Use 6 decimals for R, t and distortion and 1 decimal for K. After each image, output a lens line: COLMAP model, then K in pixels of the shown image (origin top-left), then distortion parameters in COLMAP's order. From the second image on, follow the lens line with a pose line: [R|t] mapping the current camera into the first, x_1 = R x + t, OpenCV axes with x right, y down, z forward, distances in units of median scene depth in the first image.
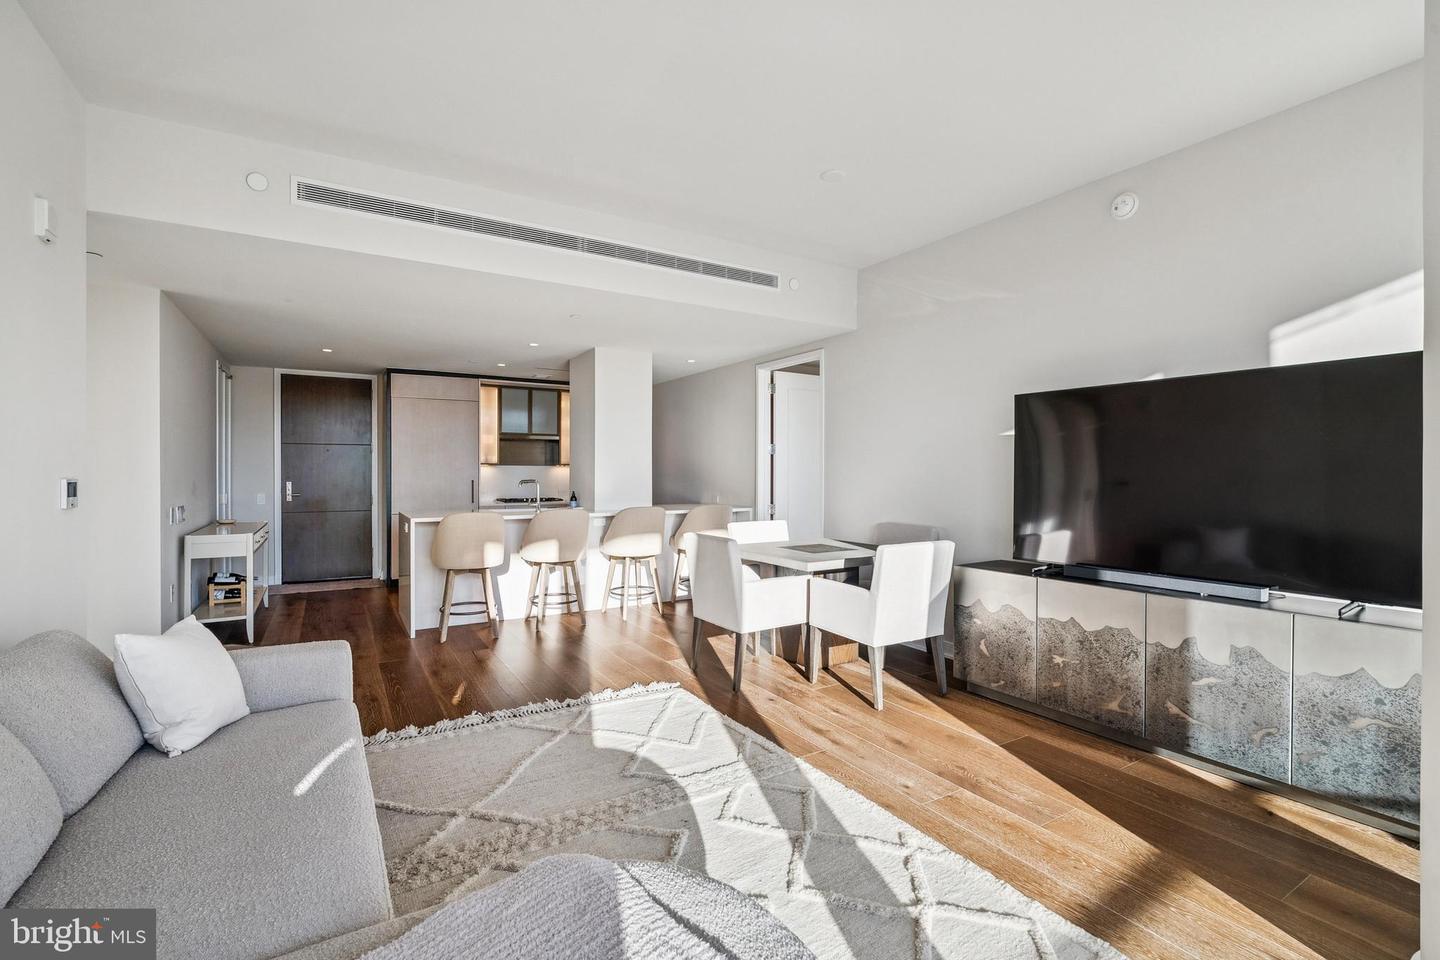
lens RADIAL K [[644.8, 0, 720.0], [0, 644.8, 480.0], [0, 0, 1]] dist [-0.009451, 0.000752]
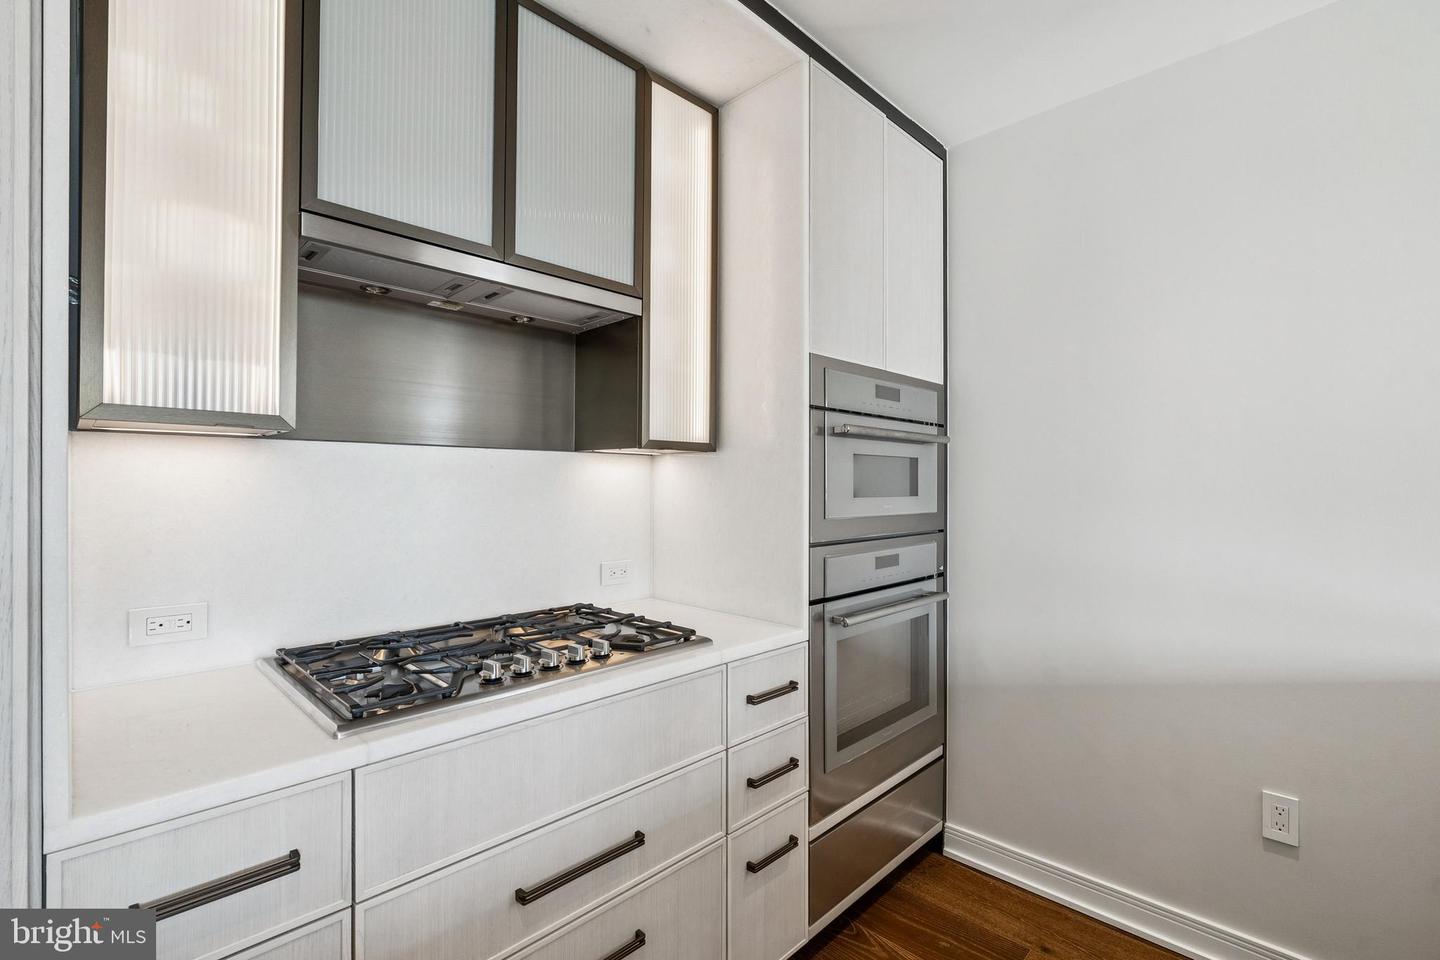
lens RADIAL K [[679.1, 0, 742.7], [0, 679.1, 479.8], [0, 0, 1]] dist [-0.003209, 0.000136]
pose [[0.962731, 0.000893, 0.270459, -0.524106], [0.003900, 0.999845, -0.017183, -0.017071], [-0.270433, 0.017597, 0.962578, 1.508124]]
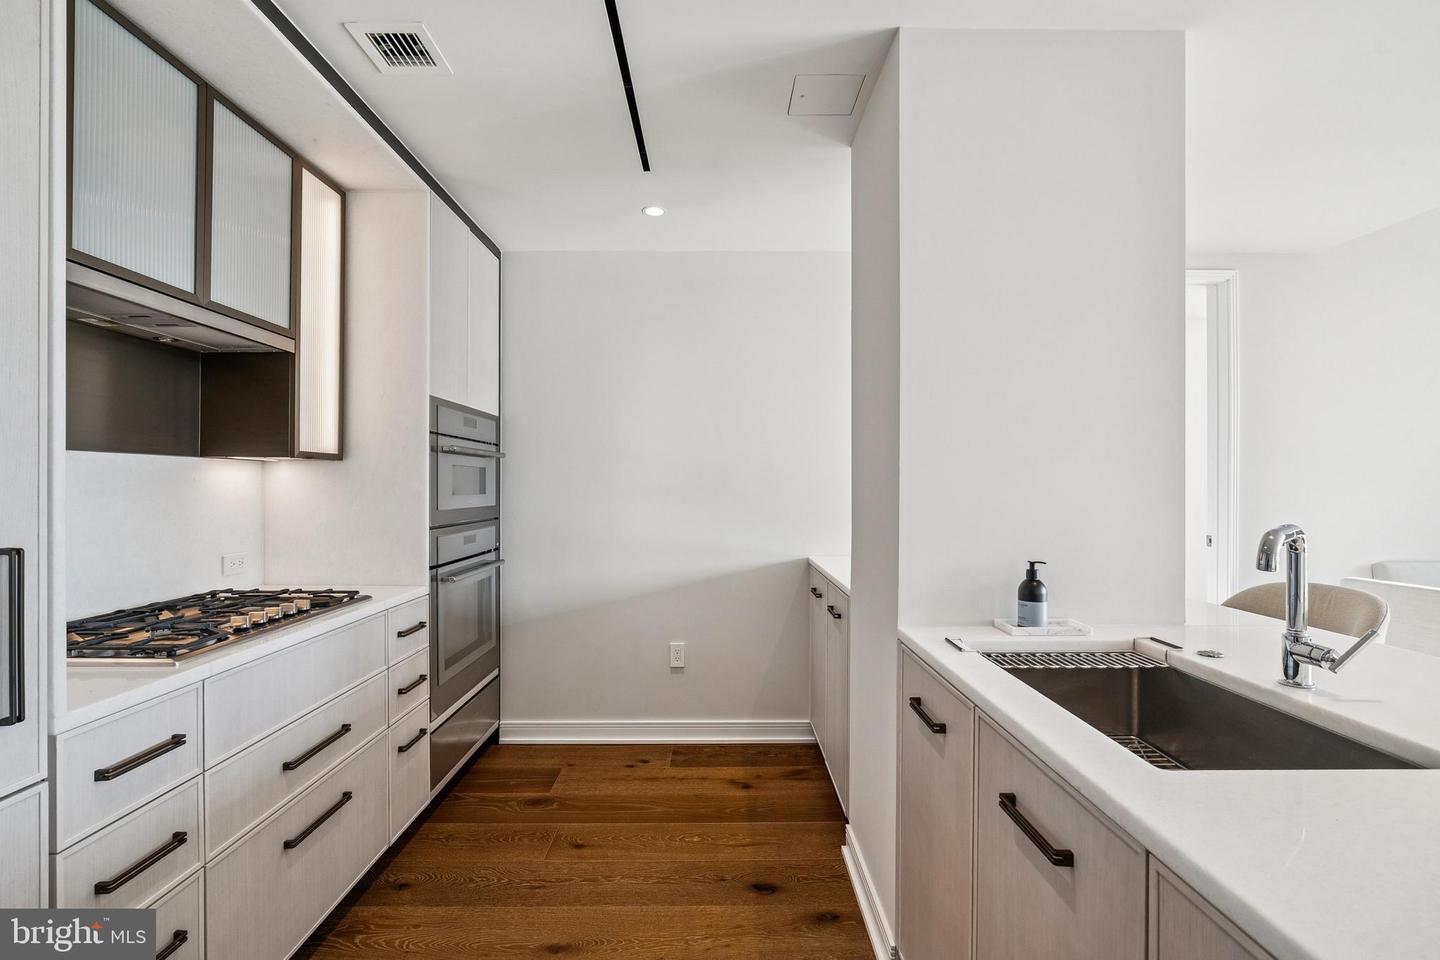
lens RADIAL K [[644.8, 0, 720.0], [0, 644.8, 480.0], [0, 0, 1]] dist [-0.009451, 0.000752]
pose [[0.523958, 0.007899, 0.851708, -0.711973], [0.007654, 0.999873, -0.013982, -0.016741], [-0.851710, 0.013845, 0.523831, 1.388094]]
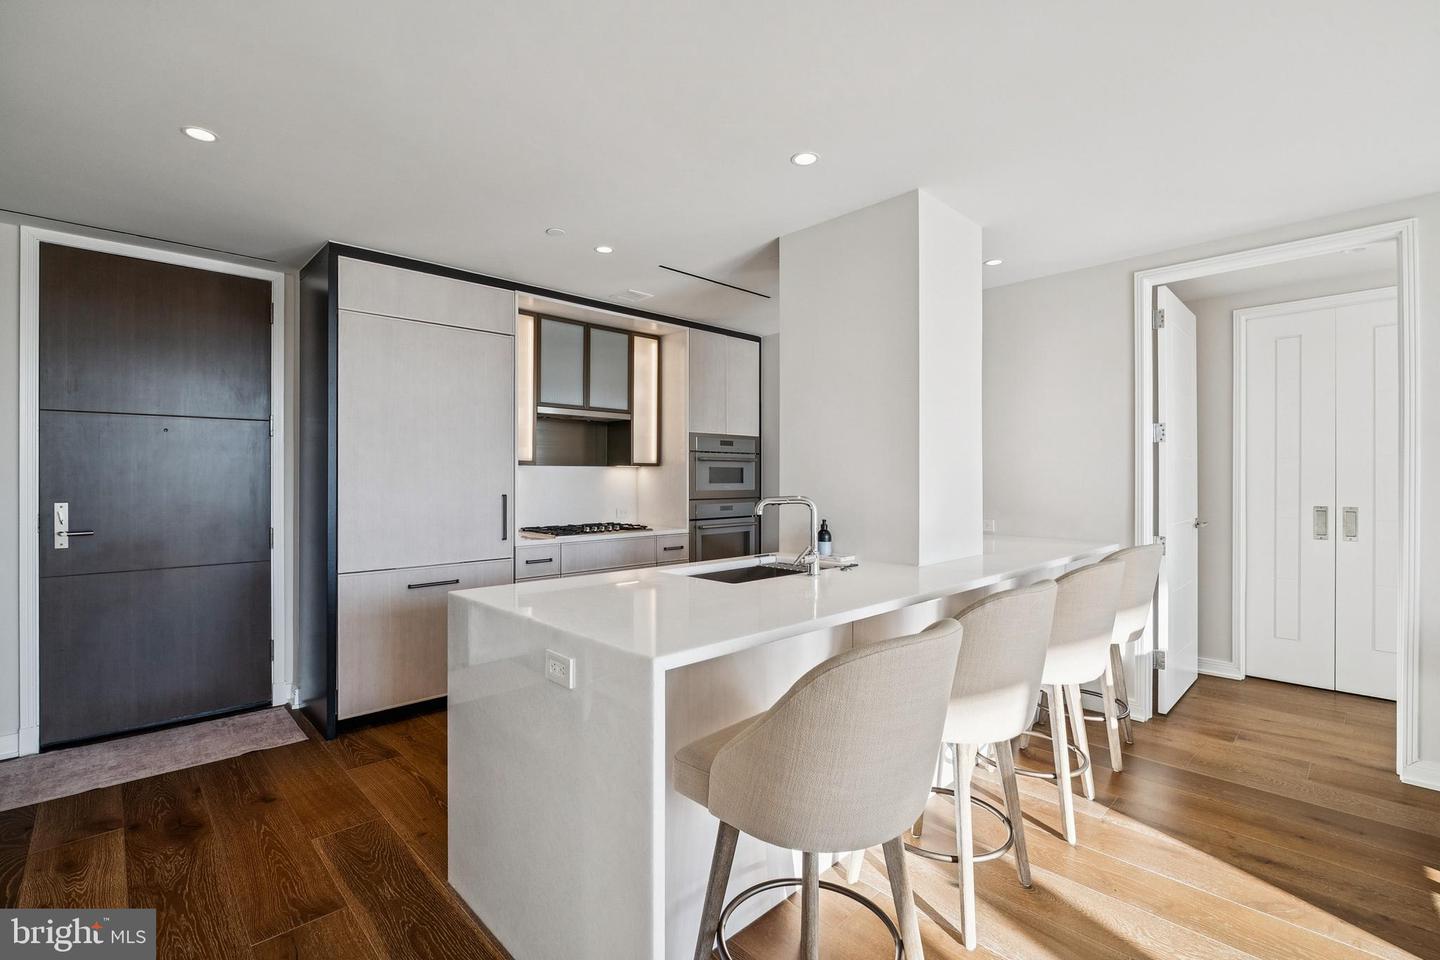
lens RADIAL K [[644.8, 0, 720.0], [0, 644.8, 480.0], [0, 0, 1]] dist [-0.009451, 0.000752]
pose [[0.976591, -0.002853, 0.215087, -0.560113], [0.004315, 0.999971, -0.006328, -0.011686], [-0.215062, 0.007108, 0.976574, 0.821642]]
